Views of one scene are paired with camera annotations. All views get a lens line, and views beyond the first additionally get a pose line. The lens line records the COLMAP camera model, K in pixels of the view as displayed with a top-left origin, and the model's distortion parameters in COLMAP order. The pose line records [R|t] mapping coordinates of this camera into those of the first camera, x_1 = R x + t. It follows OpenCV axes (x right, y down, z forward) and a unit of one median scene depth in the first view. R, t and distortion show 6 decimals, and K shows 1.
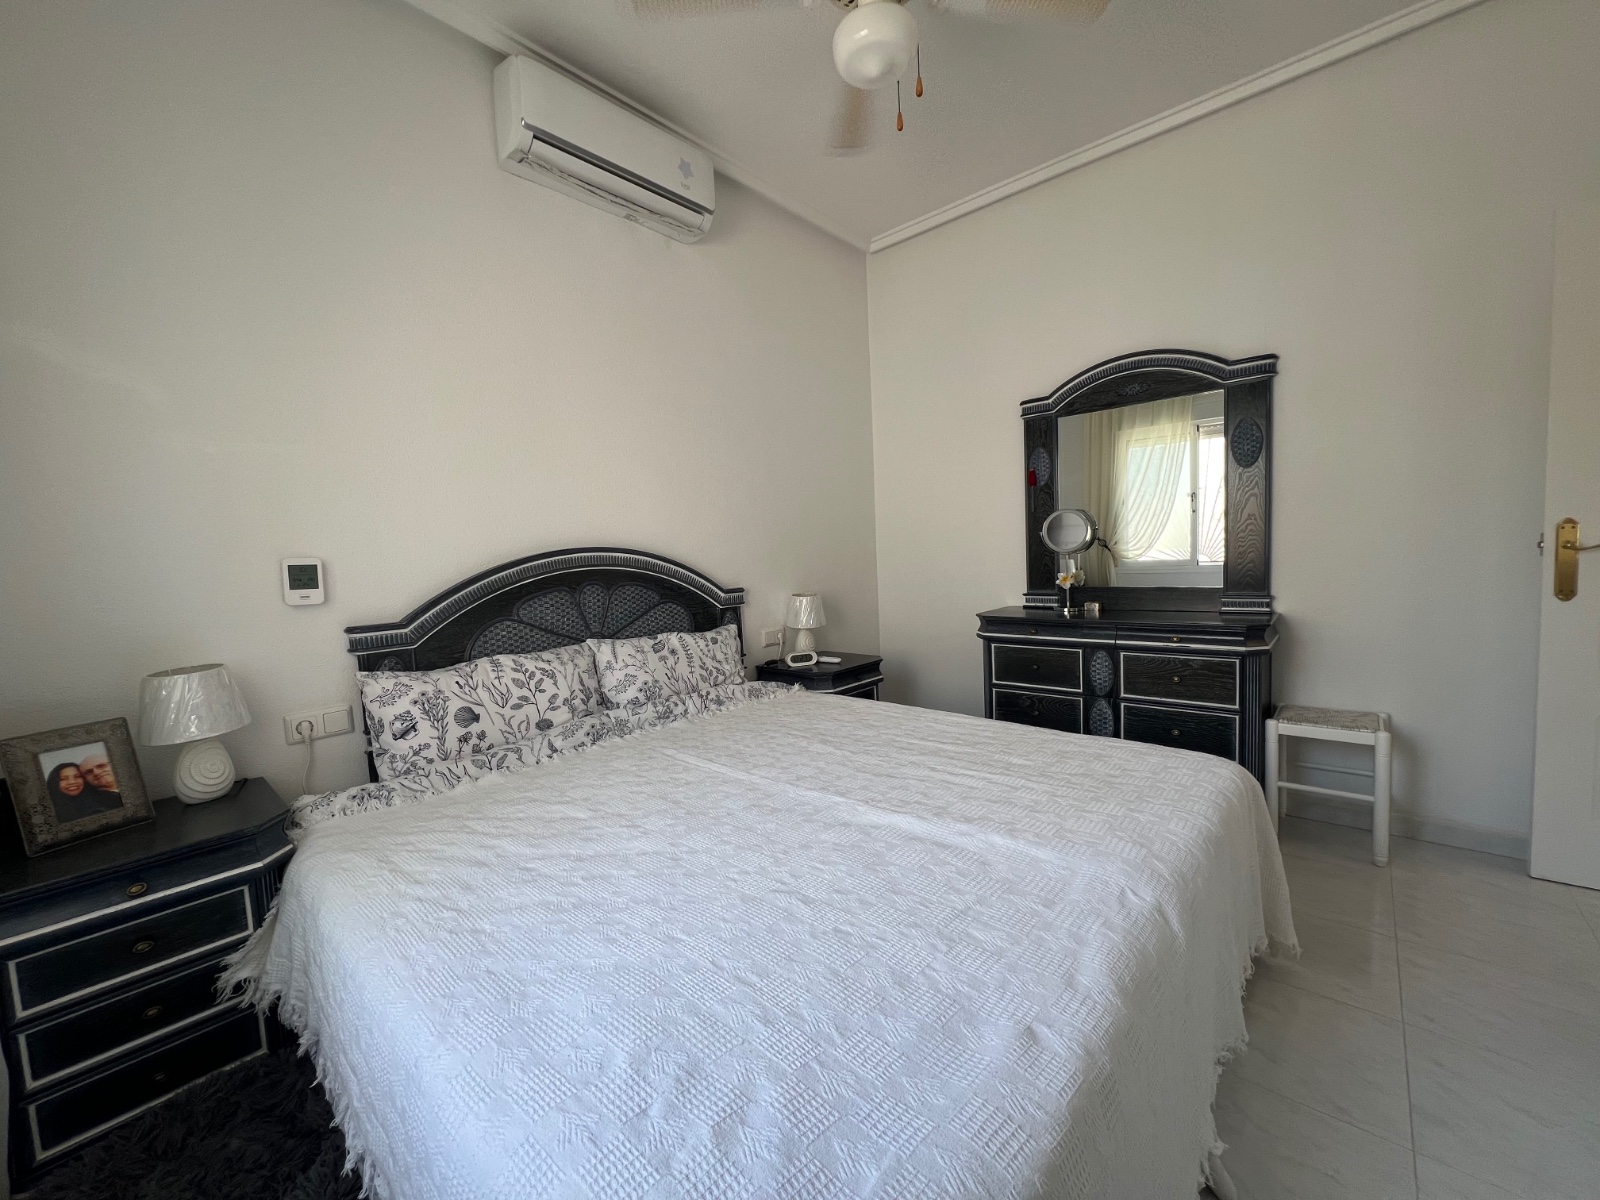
lens RADIAL K [[634.9, 0, 800.0], [0, 634.9, 600.0], [0, 0, 1]] dist [-0.001494, -0.000159]
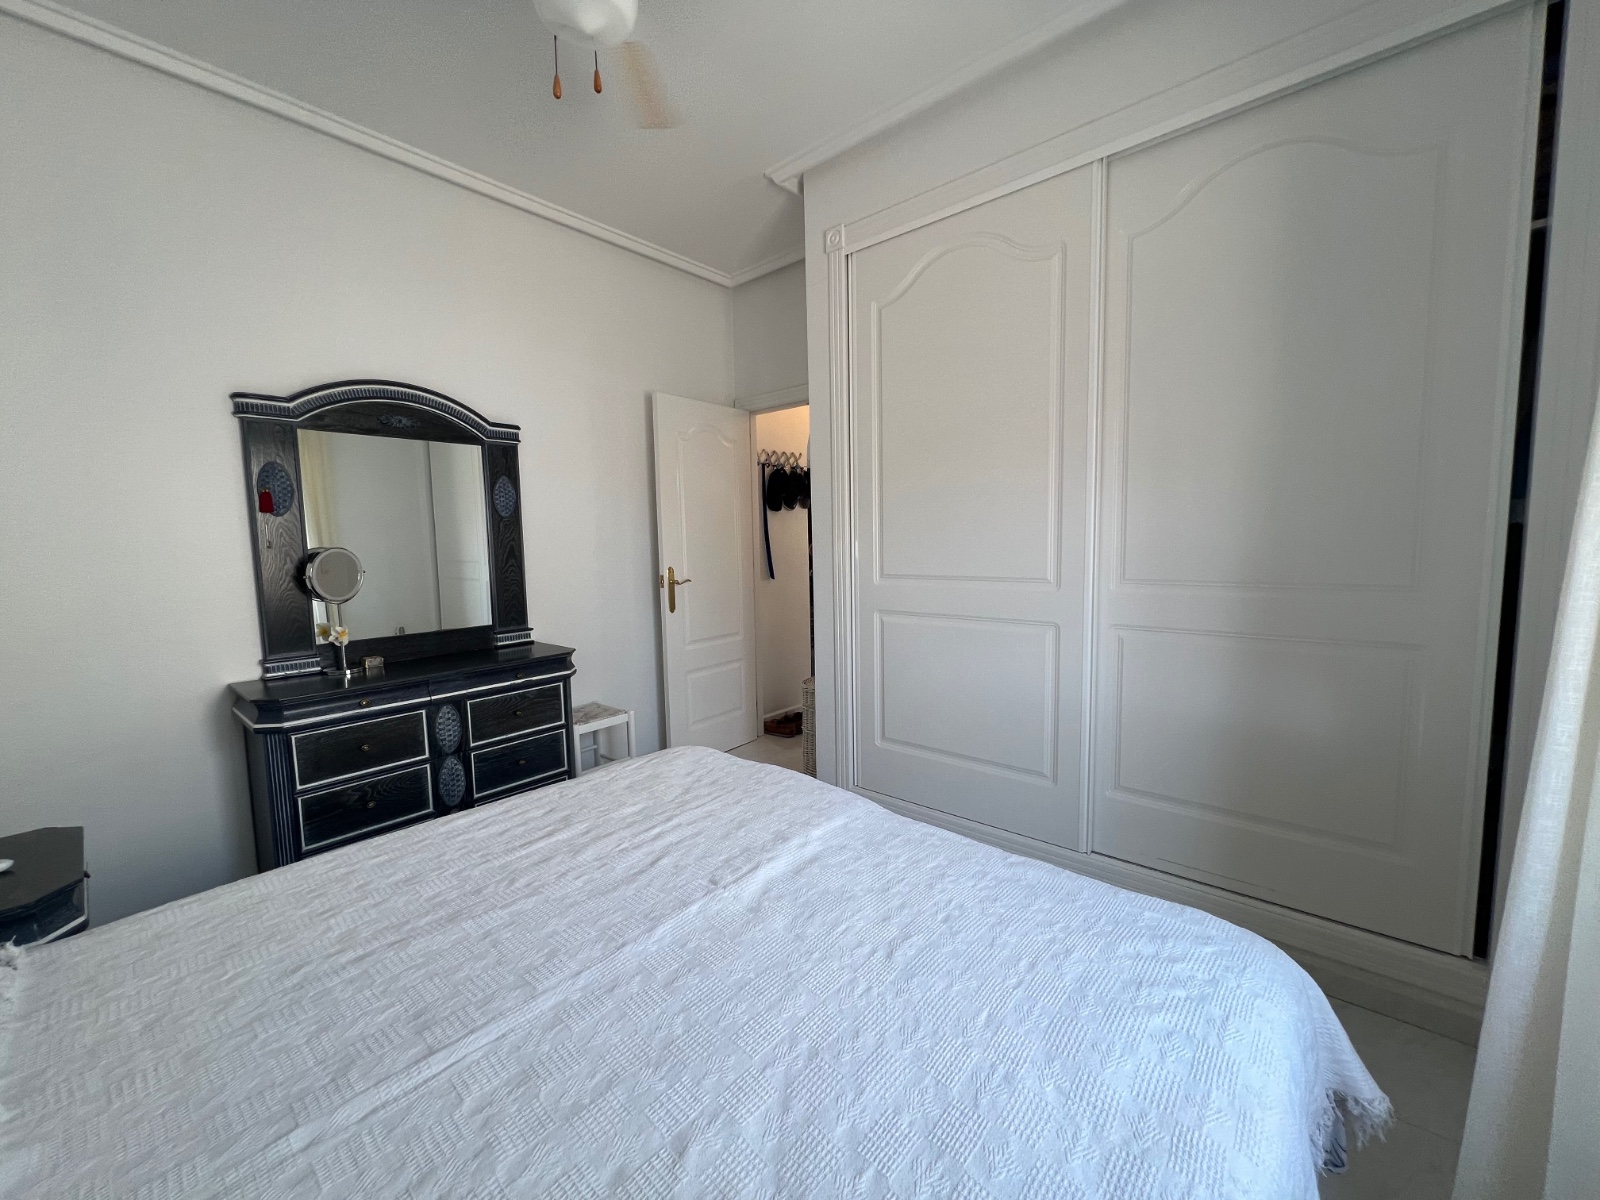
lens RADIAL K [[634.9, 0, 800.0], [0, 634.9, 600.0], [0, 0, 1]] dist [-0.001494, -0.000159]
pose [[-0.003400, -0.052492, 0.998616, -0.587506], [0.097546, 0.993841, 0.052573, -0.093660], [-0.995225, 0.097590, 0.001741, 0.639312]]
